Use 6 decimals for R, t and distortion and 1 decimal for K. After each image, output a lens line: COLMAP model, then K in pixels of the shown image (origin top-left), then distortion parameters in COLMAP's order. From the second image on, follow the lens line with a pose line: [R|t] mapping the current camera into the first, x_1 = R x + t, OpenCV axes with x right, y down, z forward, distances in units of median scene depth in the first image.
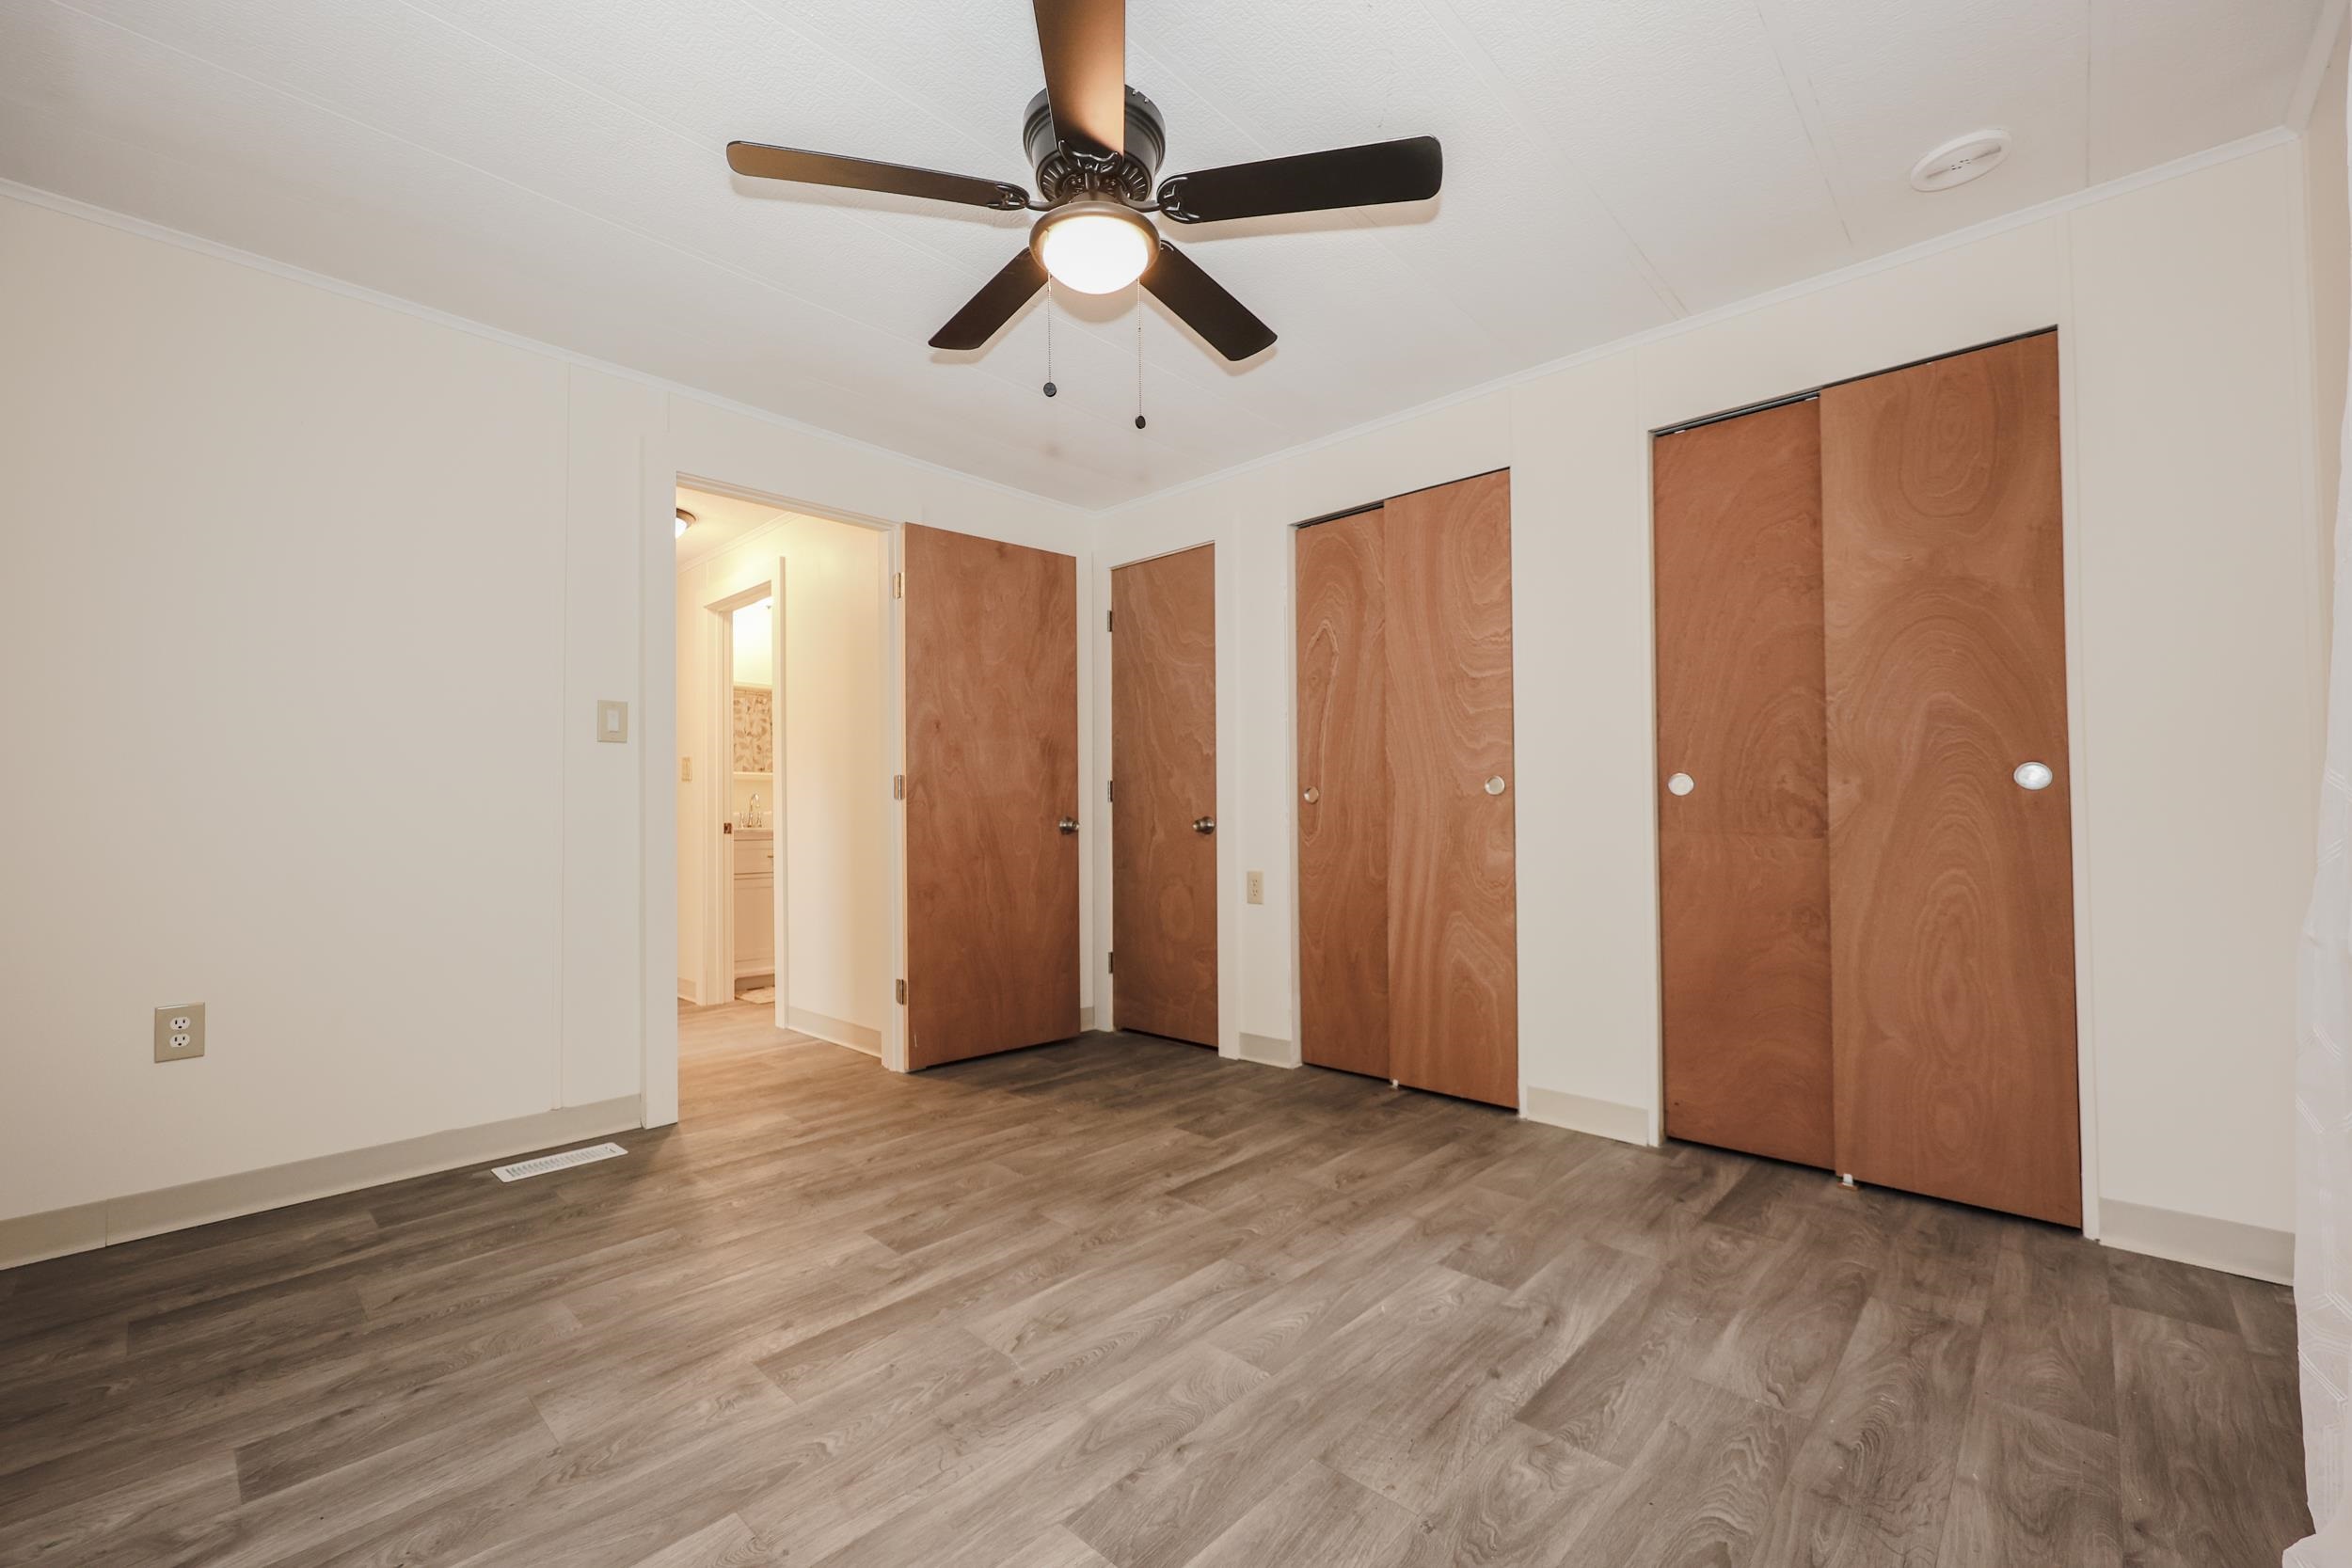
lens RADIAL K [[975.8, 0, 1177.6], [0, 975.8, 804.1], [0, 0, 1]] dist [0.002848, -0.000166]
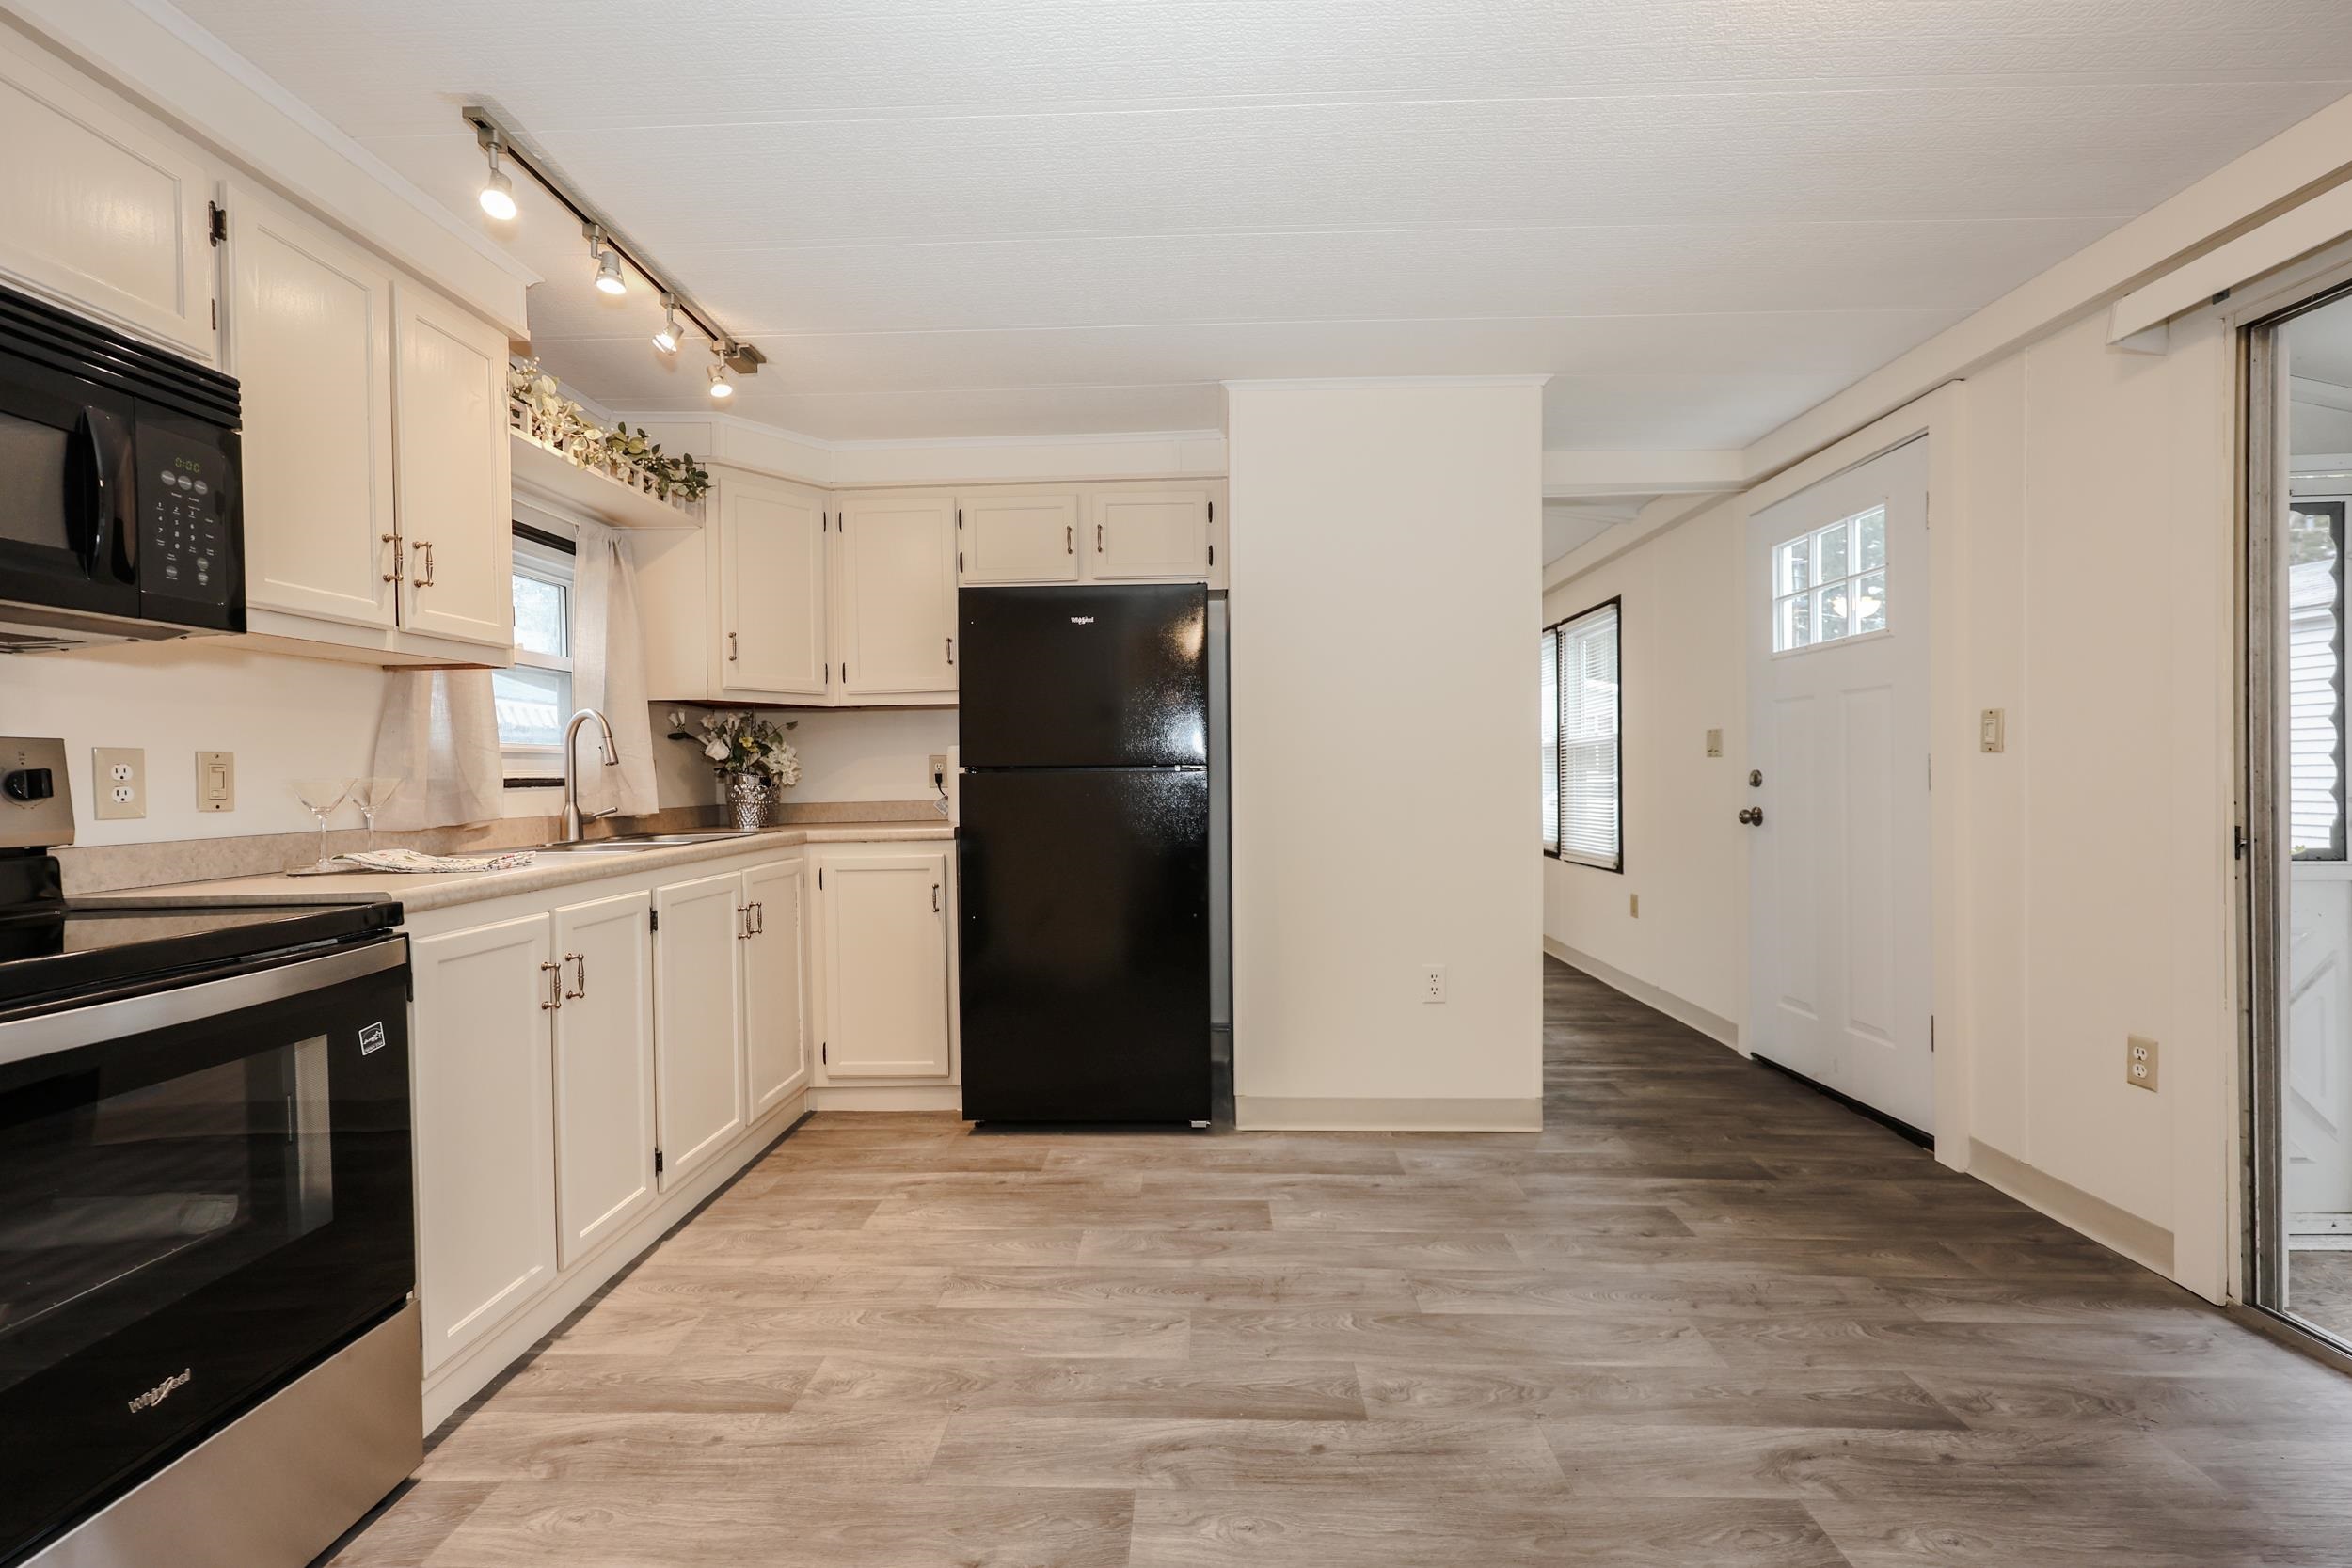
lens RADIAL K [[975.8, 0, 1173.9], [0, 975.8, 775.1], [0, 0, 1]] dist [0.002848, -0.000166]
pose [[-0.660274, 0.003043, 0.751019, -0.880625], [0.005267, 0.999986, 0.000579, -0.077523], [-0.751006, 0.004339, -0.660281, 1.503814]]
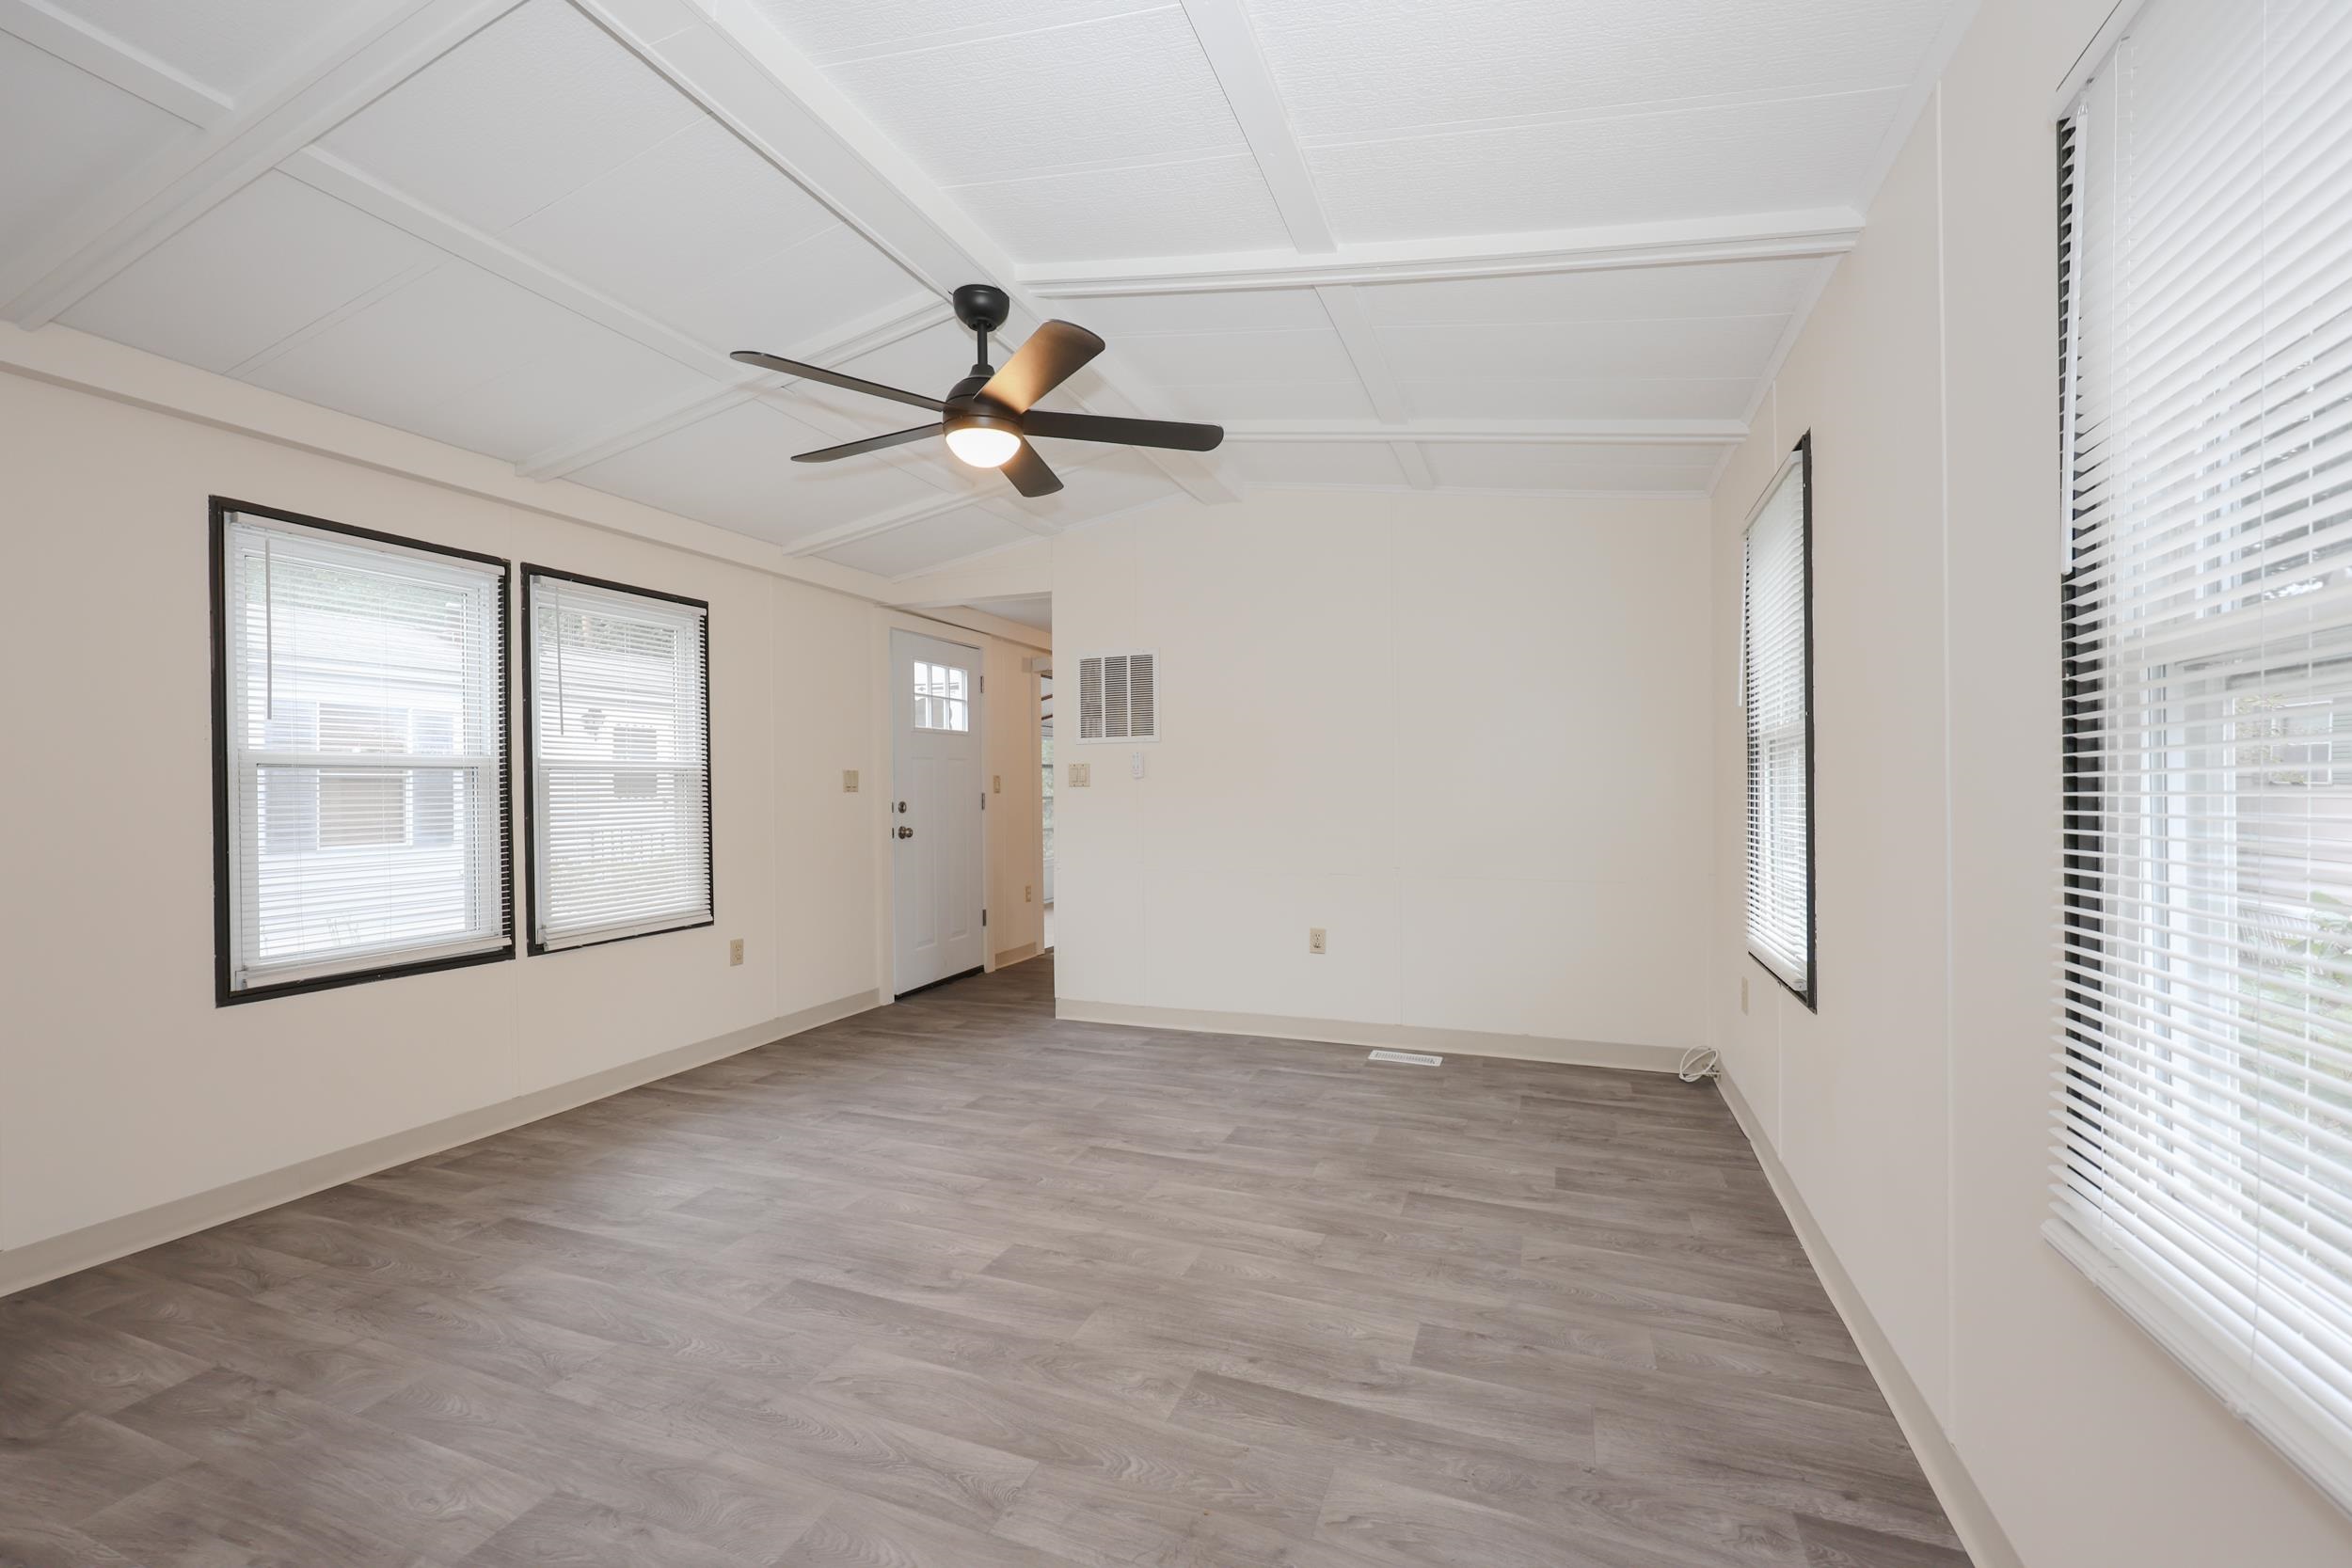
lens RADIAL K [[975.8, 0, 1177.7], [0, 975.8, 800.0], [0, 0, 1]] dist [0.002848, -0.000166]
pose [[0.369239, 0.007919, -0.929301, 1.493736], [0.021627, 0.999620, 0.017111, -0.104456], [0.929083, -0.026416, 0.368927, 0.759522]]
